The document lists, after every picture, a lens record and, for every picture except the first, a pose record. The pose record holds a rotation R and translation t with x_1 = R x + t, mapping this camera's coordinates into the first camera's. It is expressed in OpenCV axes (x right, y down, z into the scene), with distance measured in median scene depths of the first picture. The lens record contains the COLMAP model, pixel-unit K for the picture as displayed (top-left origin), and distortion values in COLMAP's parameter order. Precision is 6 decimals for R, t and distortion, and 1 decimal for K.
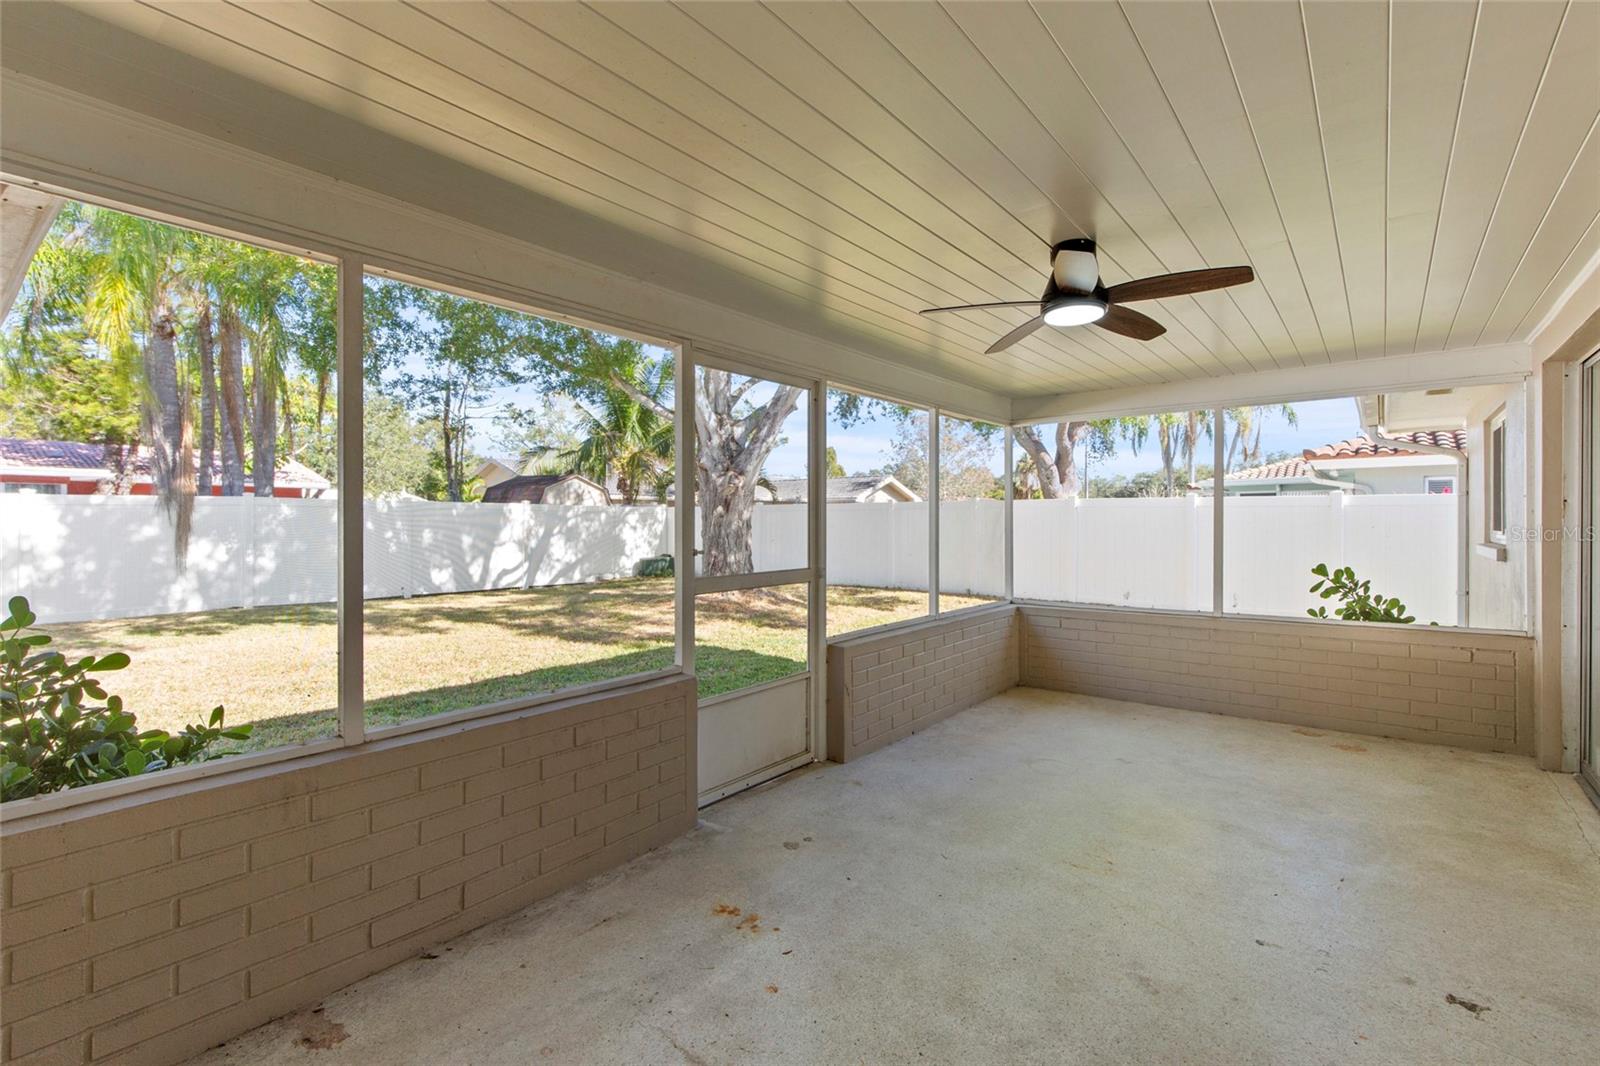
lens RADIAL K [[722.2, 0, 817.1], [0, 722.2, 522.6], [0, 0, 1]] dist [0.006072, -0.000928]
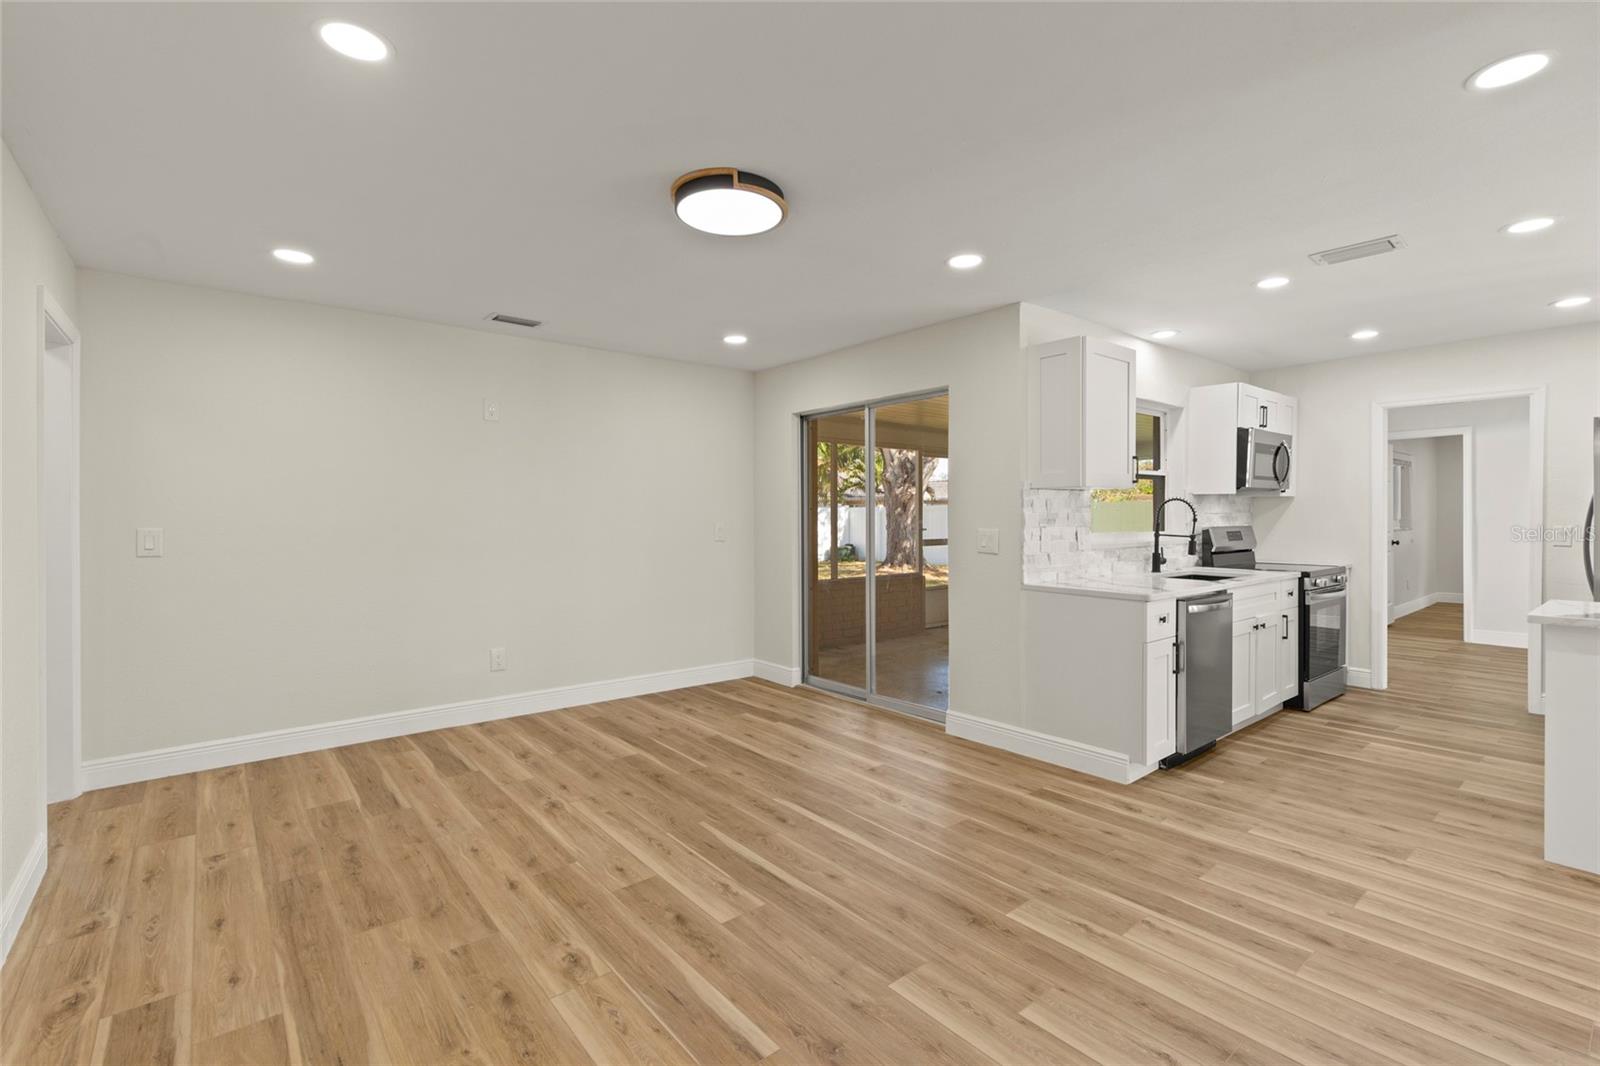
lens RADIAL K [[722.2, 0, 809.5], [0, 722.2, 516.3], [0, 0, 1]] dist [0.006072, -0.000928]
pose [[0.977181, -0.001671, -0.212402, -0.005180], [0.000388, 0.999981, -0.006085, 0.003440], [0.212409, 0.005864, 0.977163, -0.436966]]
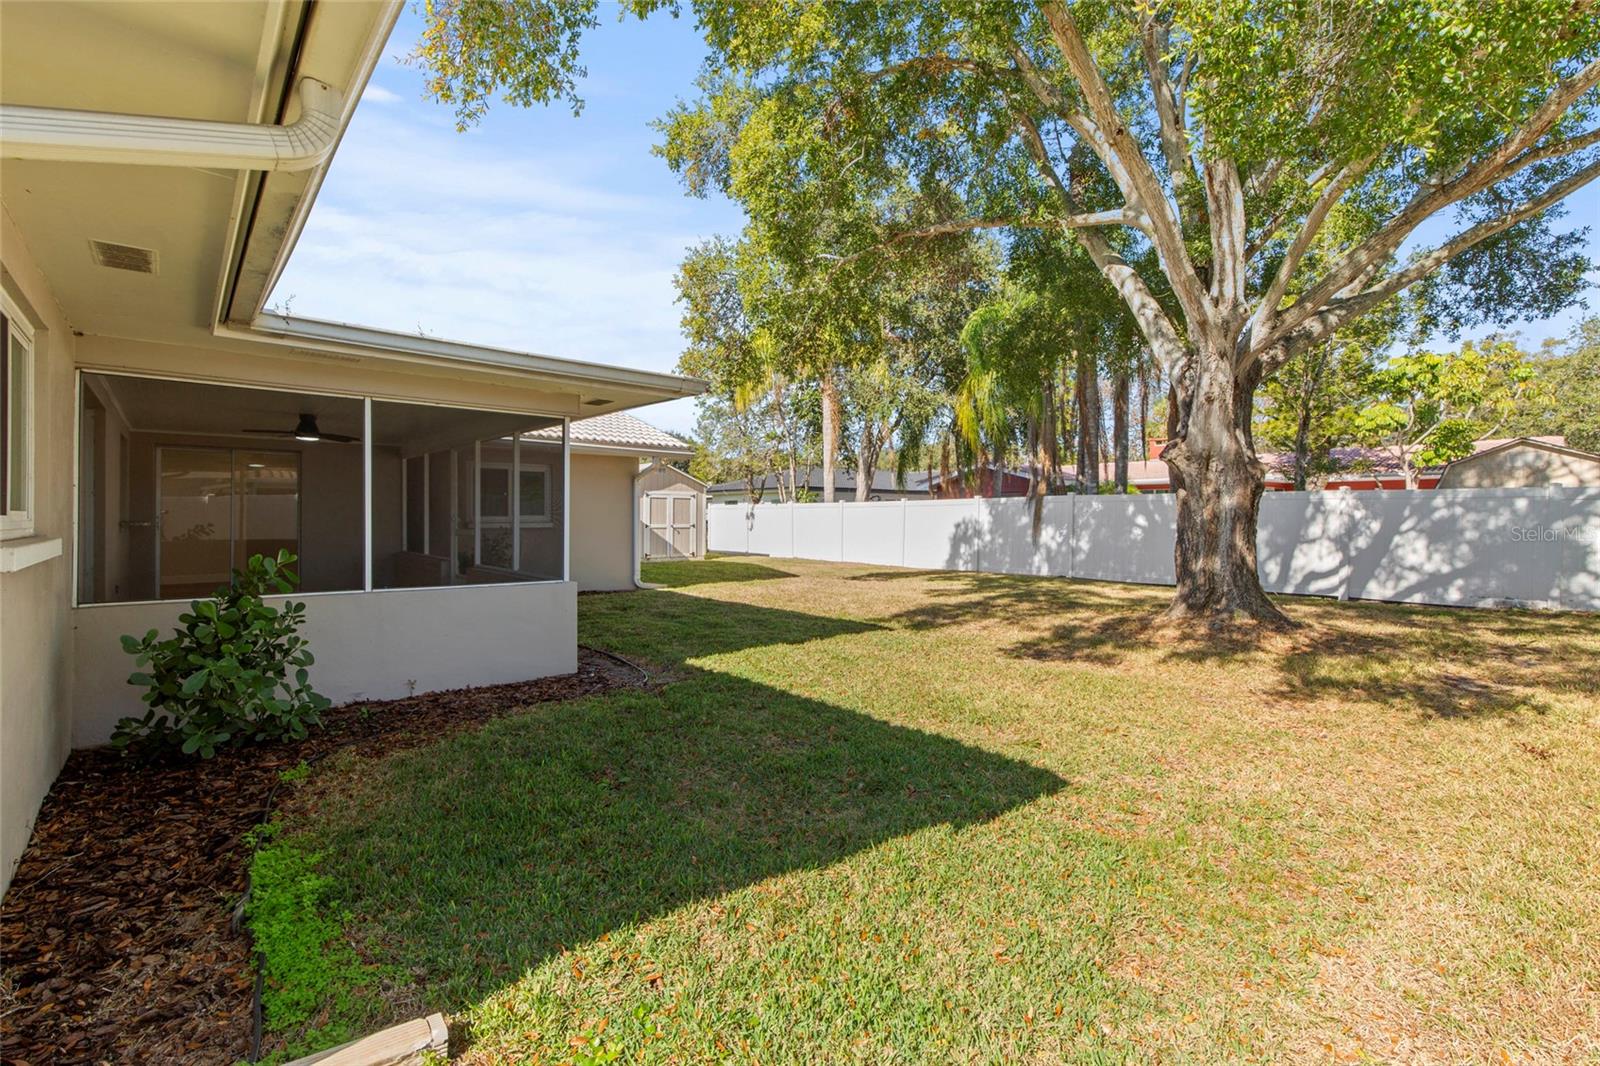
lens RADIAL K [[722.2, 0, 800.1], [0, 722.2, 520.8], [0, 0, 1]] dist [0.006072, -0.000928]
pose [[-0.203466, 0.007741, -0.979051, 0.603212], [-0.001179, 0.999966, 0.008152, 0.000909], [0.979081, 0.002813, -0.203450, 0.734262]]
